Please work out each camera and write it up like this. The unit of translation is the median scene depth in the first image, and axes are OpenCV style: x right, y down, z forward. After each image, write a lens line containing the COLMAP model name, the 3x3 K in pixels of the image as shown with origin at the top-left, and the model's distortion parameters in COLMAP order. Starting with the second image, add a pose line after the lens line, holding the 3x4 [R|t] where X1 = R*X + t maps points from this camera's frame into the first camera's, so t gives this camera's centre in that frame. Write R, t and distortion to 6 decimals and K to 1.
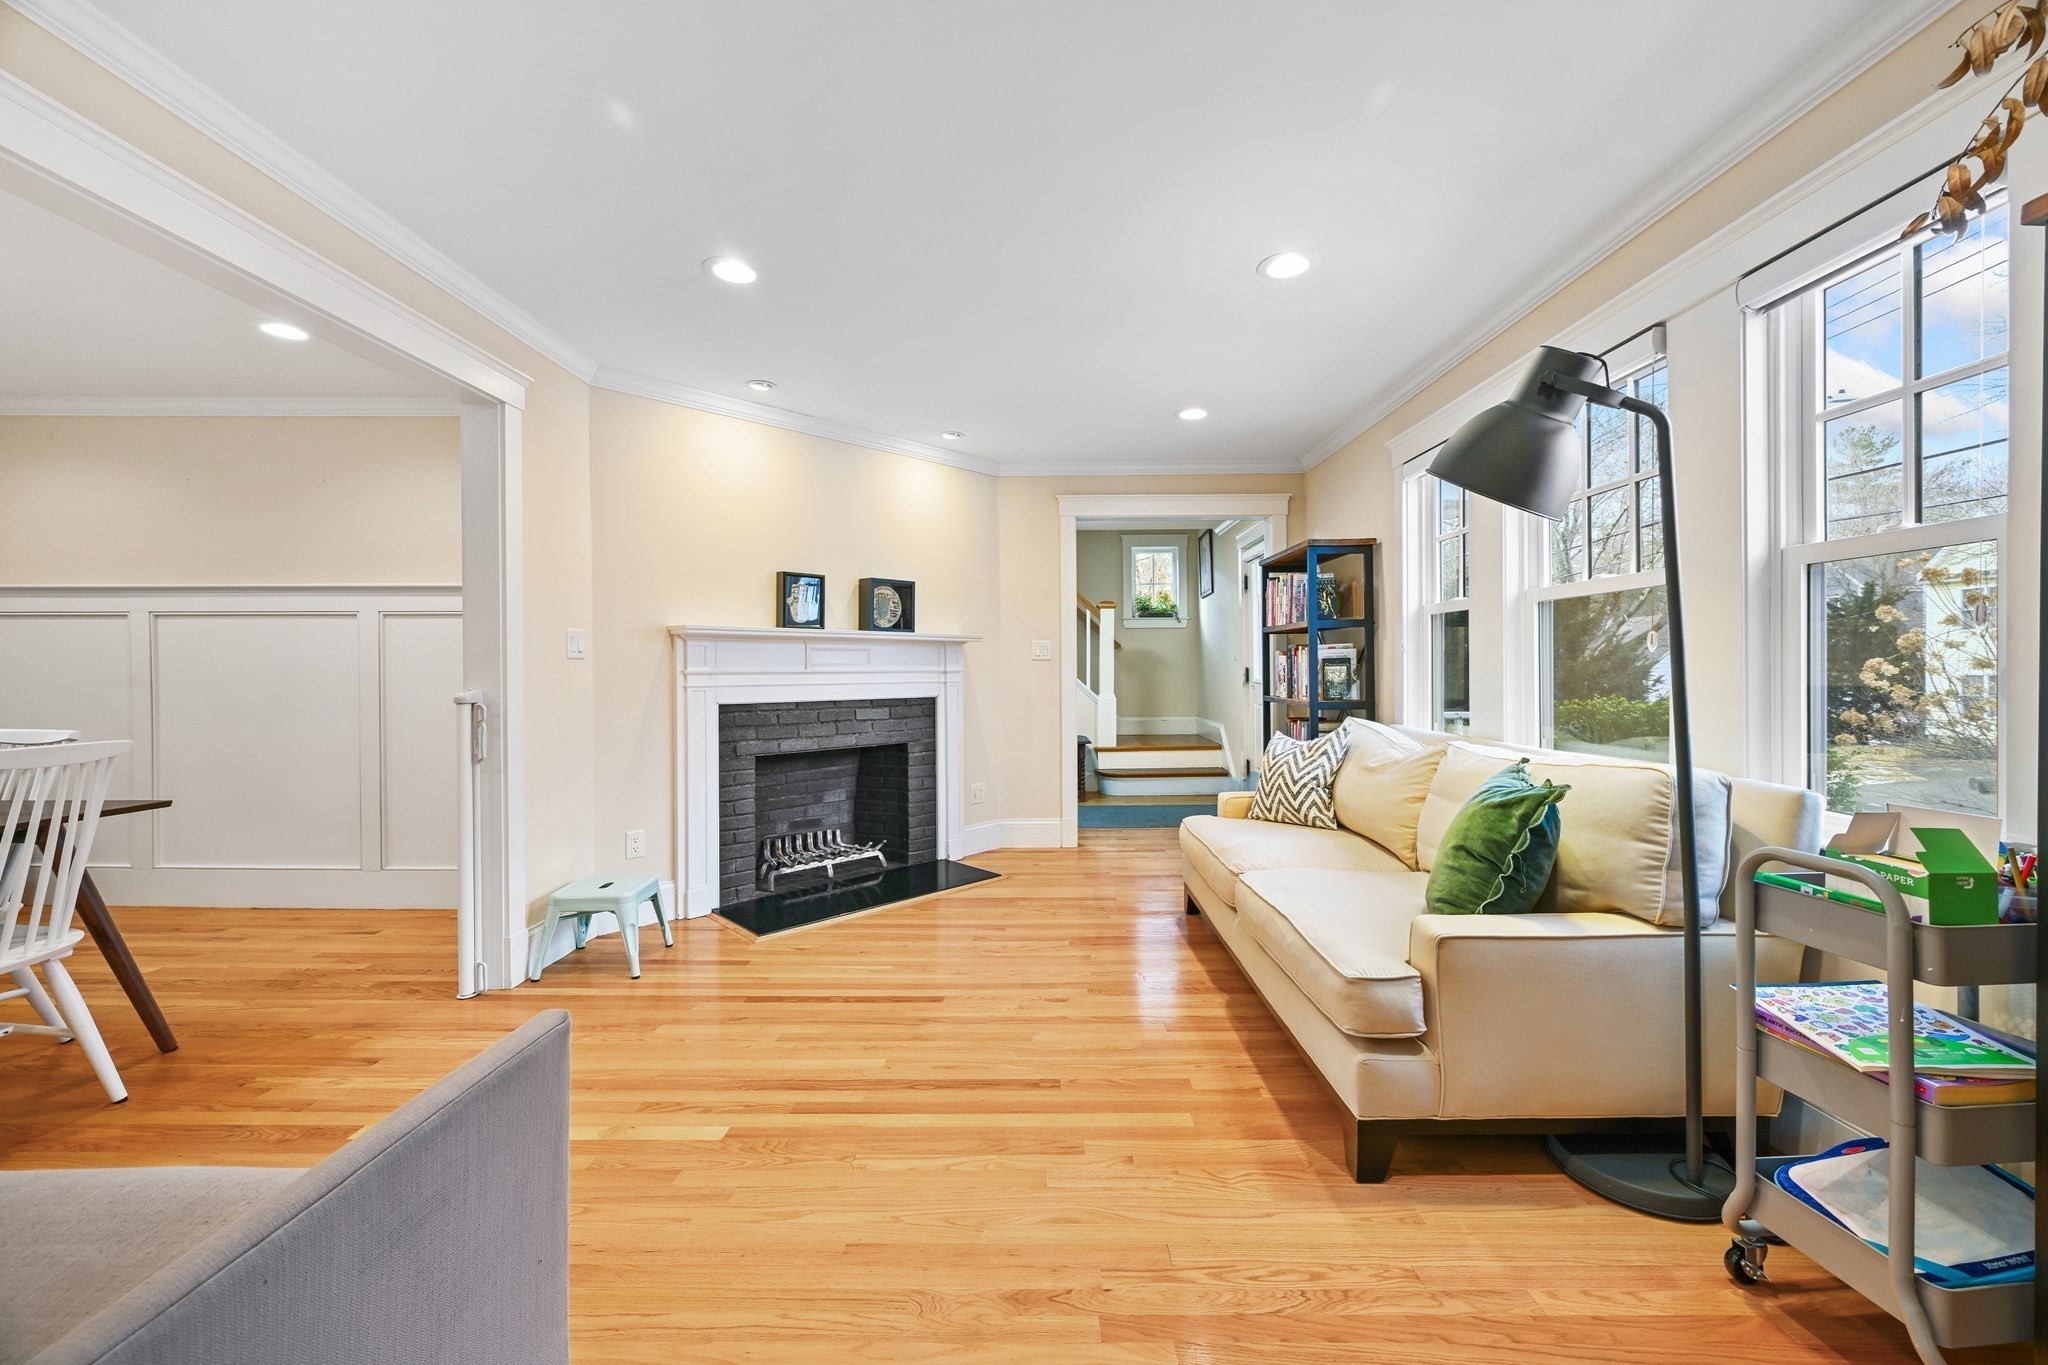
lens RADIAL K [[803.7, 0, 1032.4], [0, 803.7, 679.4], [0, 0, 1]] dist [0.000118, 0.000197]
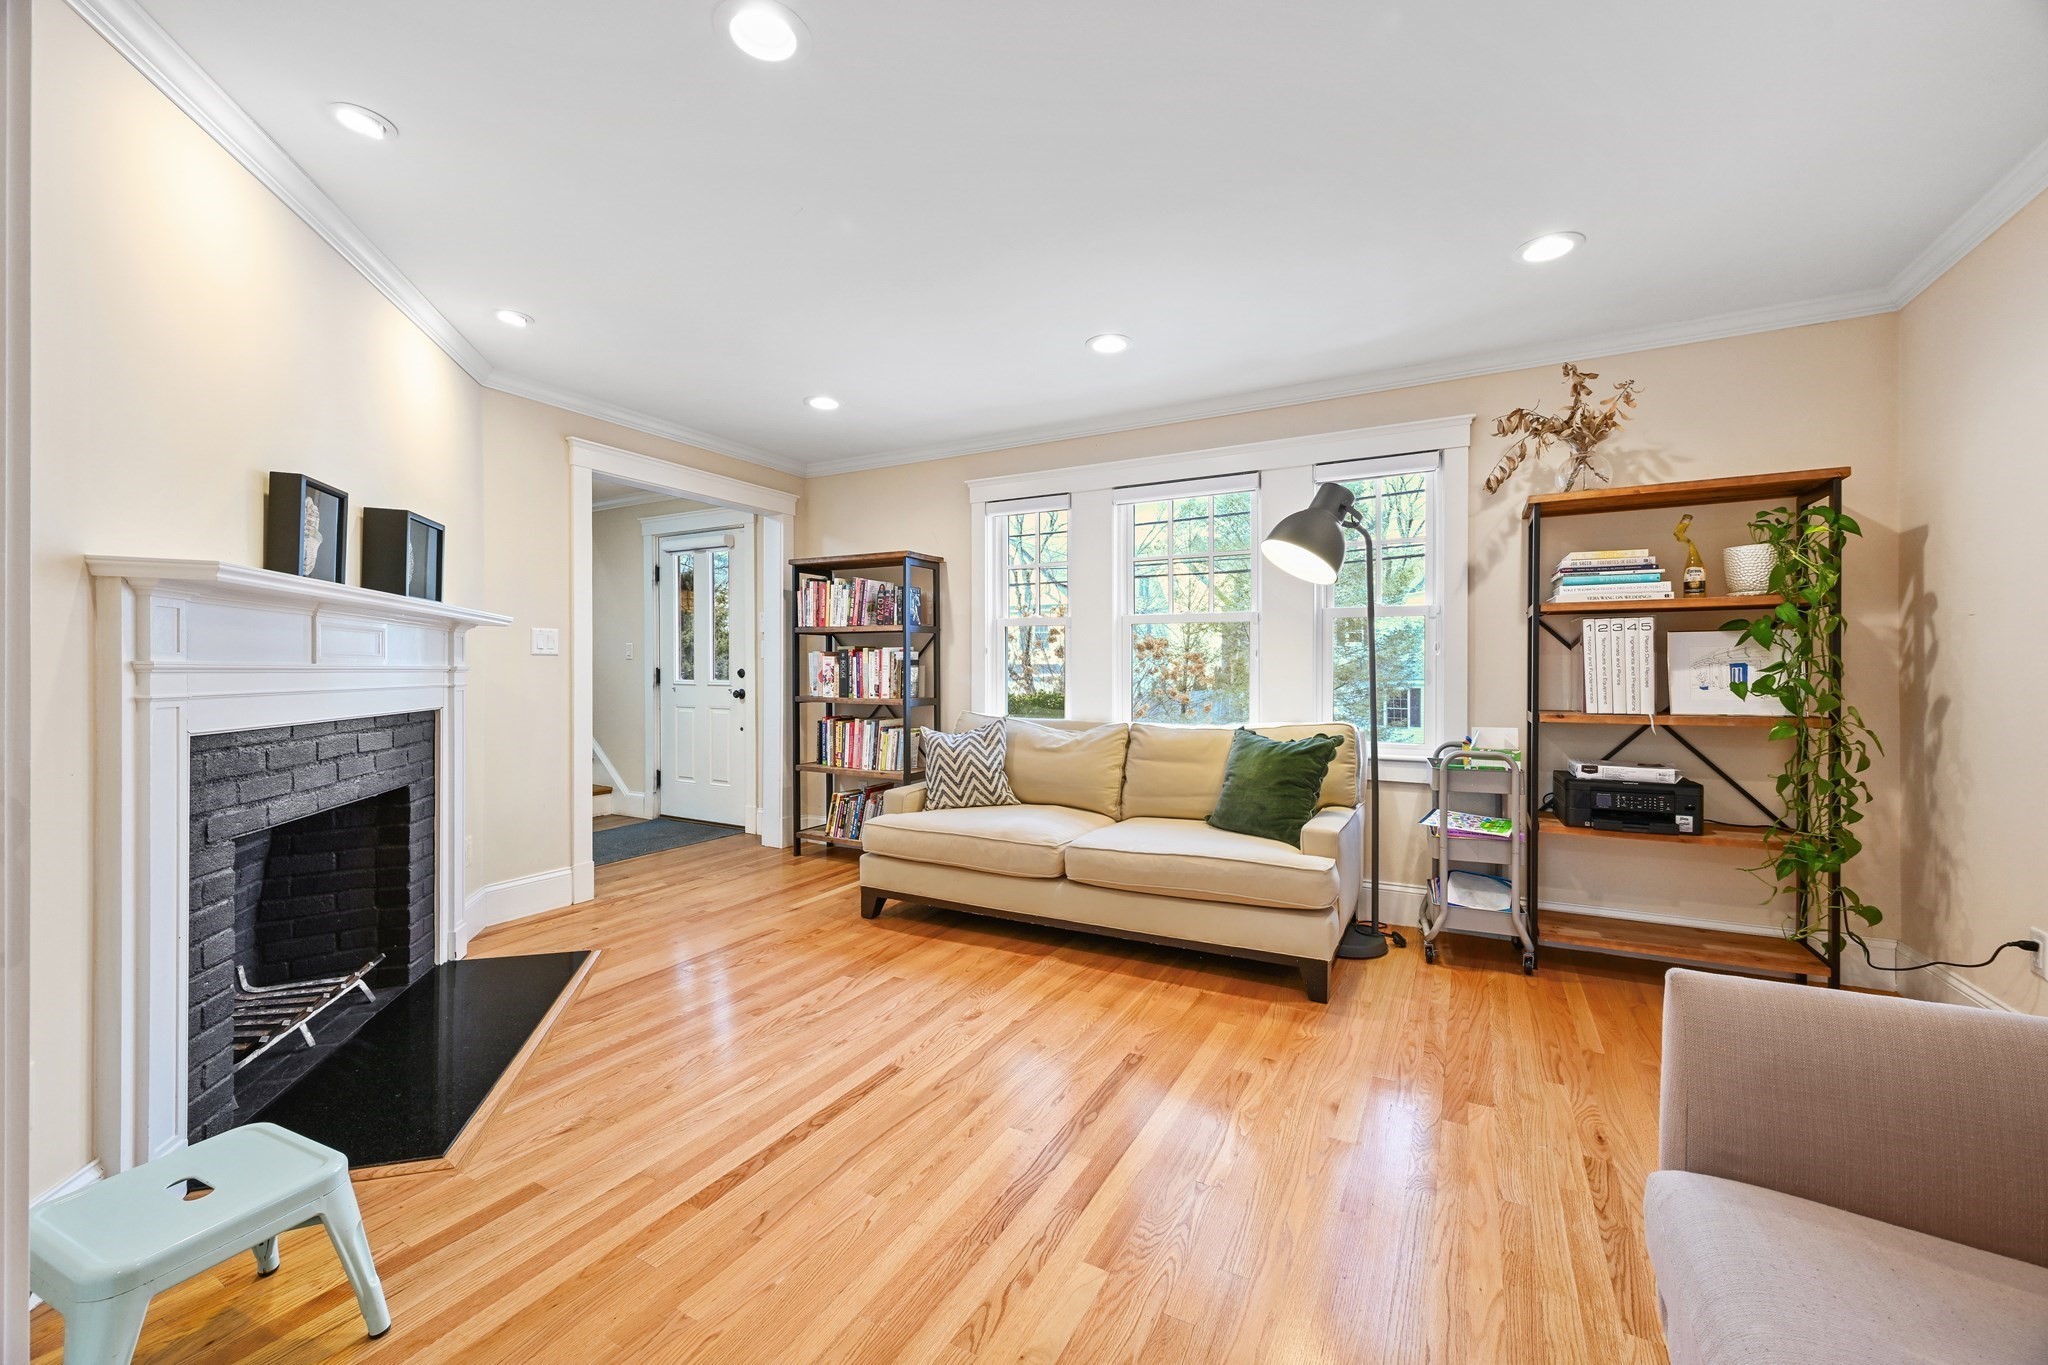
lens RADIAL K [[800.6, 0, 1023.9], [0, 800.6, 670.7], [0, 0, 1]] dist [-0.002478, -0.000004]
pose [[0.479070, 0.006872, 0.877750, -0.619383], [0.008430, 0.999887, -0.012430, 0.003586], [-0.877736, 0.013354, 0.478958, 0.392953]]
